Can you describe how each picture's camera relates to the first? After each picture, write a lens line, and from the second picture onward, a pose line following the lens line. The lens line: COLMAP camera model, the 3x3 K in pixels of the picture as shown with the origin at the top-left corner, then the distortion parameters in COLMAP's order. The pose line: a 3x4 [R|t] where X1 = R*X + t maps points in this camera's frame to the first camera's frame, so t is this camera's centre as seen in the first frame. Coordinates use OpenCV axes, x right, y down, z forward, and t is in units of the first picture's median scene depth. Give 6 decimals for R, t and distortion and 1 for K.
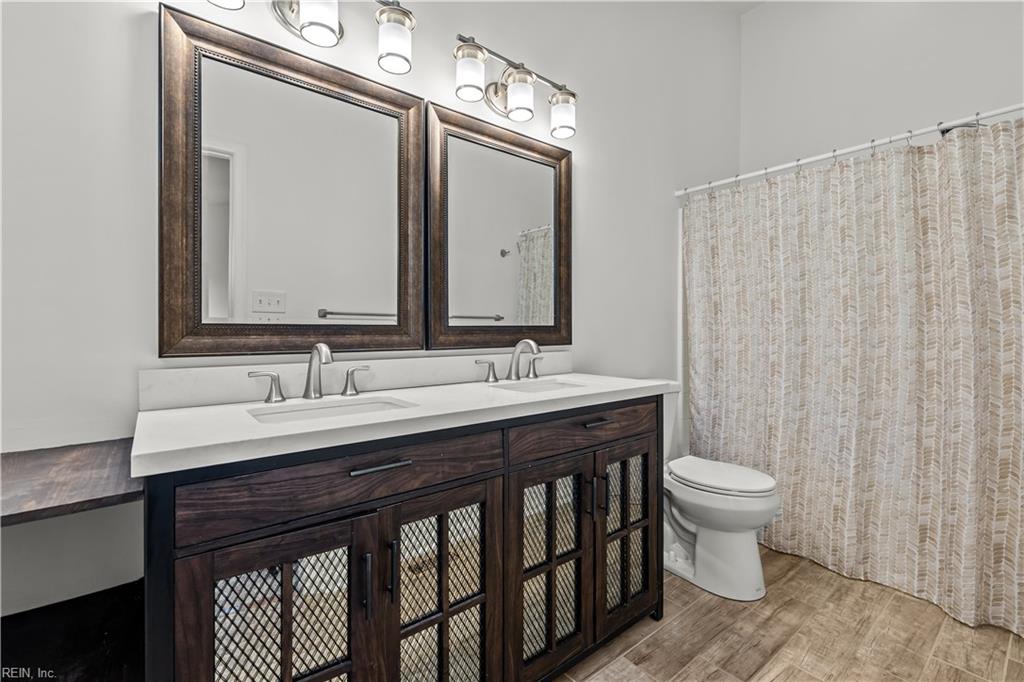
lens RADIAL K [[449.0, 0, 508.6], [0, 449.0, 336.3], [0, 0, 1]] dist [0.002045, -0.001202]
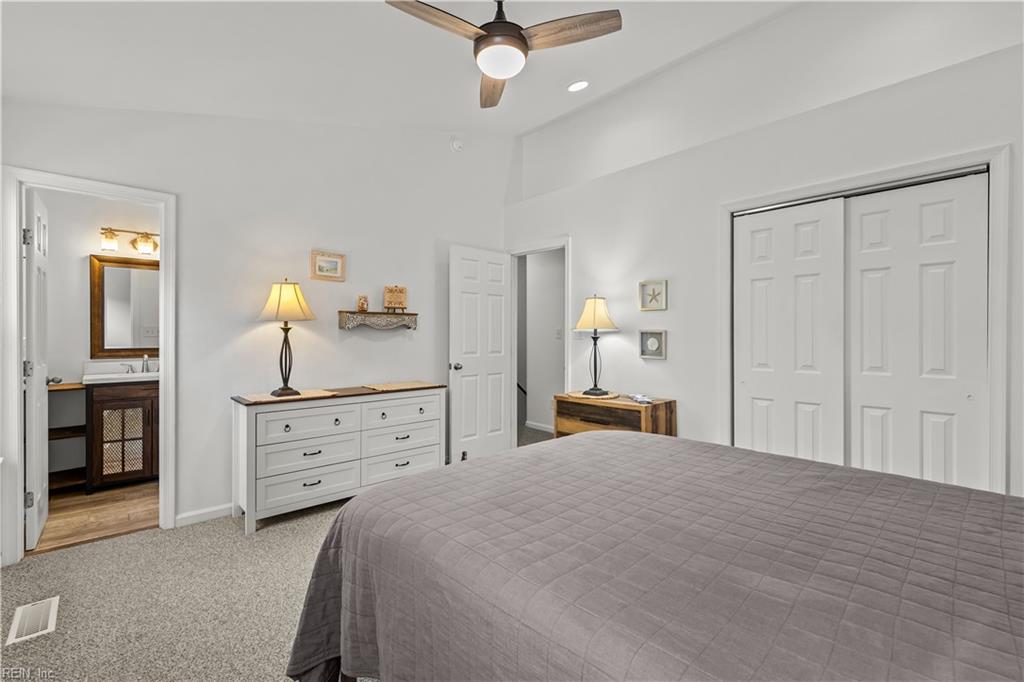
lens RADIAL K [[449.0, 0, 515.8], [0, 449.0, 339.2], [0, 0, 1]] dist [0.002045, -0.001202]
pose [[0.996888, 0.001829, 0.078810, 2.131143], [-0.002862, 0.999911, 0.012993, -0.153850], [-0.078779, -0.013179, 0.996805, -2.604376]]
